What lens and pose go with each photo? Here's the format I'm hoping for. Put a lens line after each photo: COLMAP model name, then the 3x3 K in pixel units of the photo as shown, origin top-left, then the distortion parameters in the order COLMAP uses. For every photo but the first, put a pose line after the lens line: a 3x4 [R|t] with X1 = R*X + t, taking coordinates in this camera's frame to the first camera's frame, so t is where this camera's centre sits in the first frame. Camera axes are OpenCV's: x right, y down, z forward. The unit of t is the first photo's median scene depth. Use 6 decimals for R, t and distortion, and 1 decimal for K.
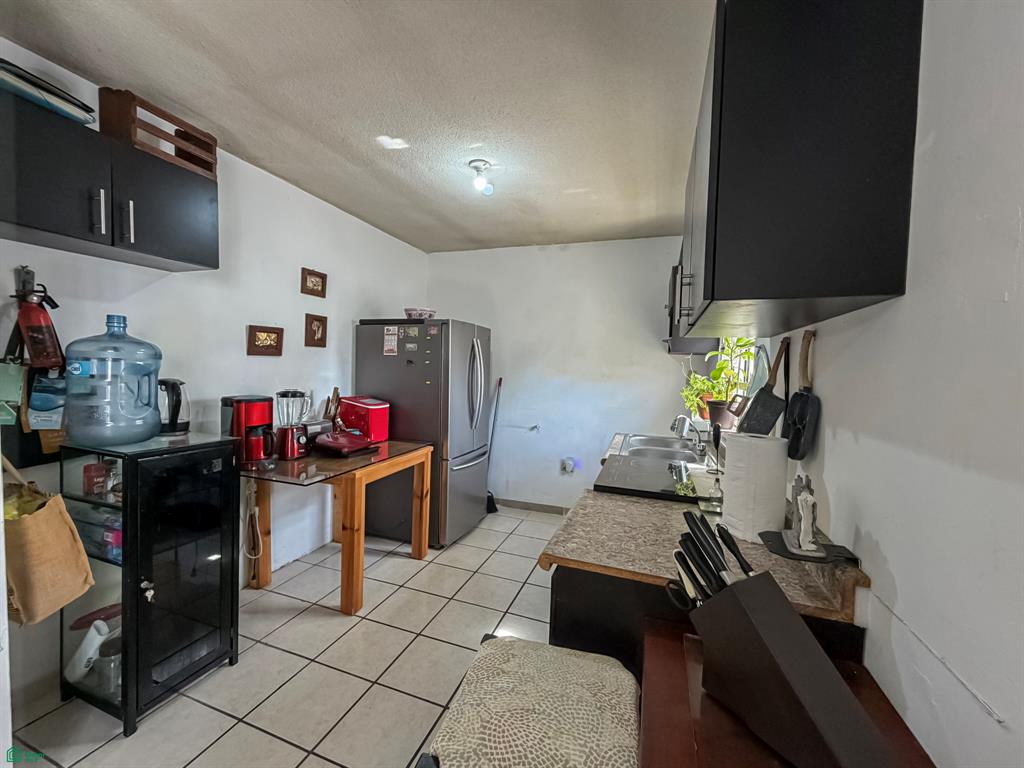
lens RADIAL K [[410.2, 0, 508.5], [0, 410.2, 383.3], [0, 0, 1]] dist [0.000017, 0.000529]
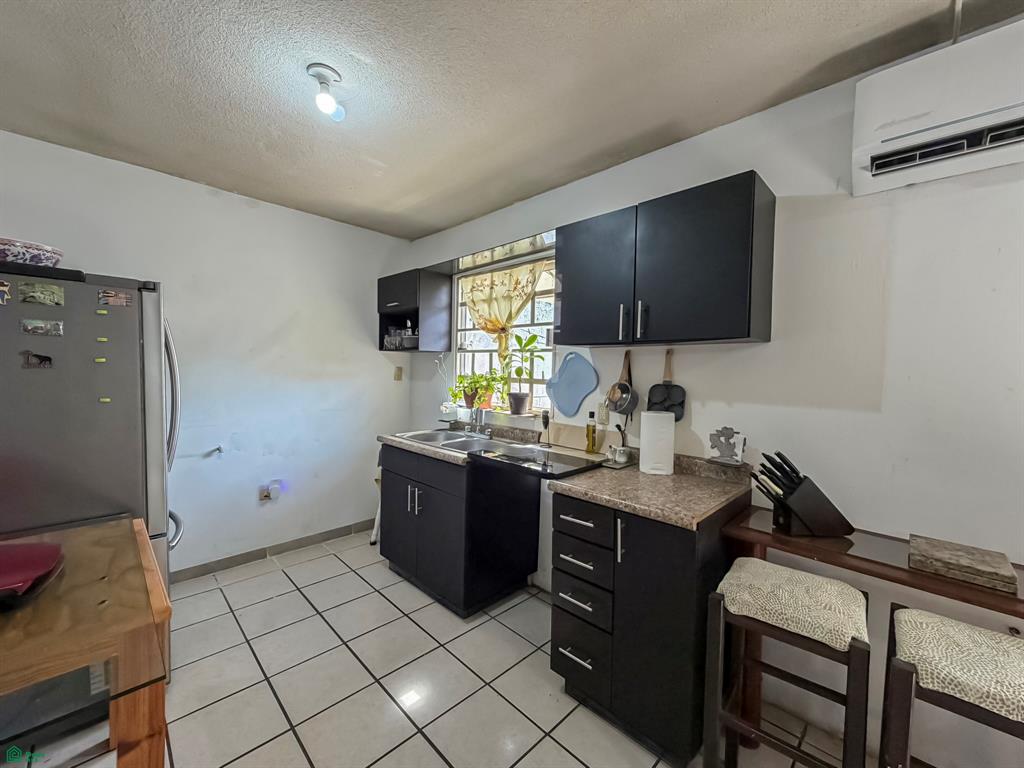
lens RADIAL K [[410.2, 0, 509.7], [0, 410.2, 384.5], [0, 0, 1]] dist [0.000017, 0.000529]
pose [[0.421921, -0.054380, 0.905000, -0.367575], [0.028682, 0.998501, 0.046626, -0.024874], [-0.906179, 0.006285, 0.422848, 0.272140]]
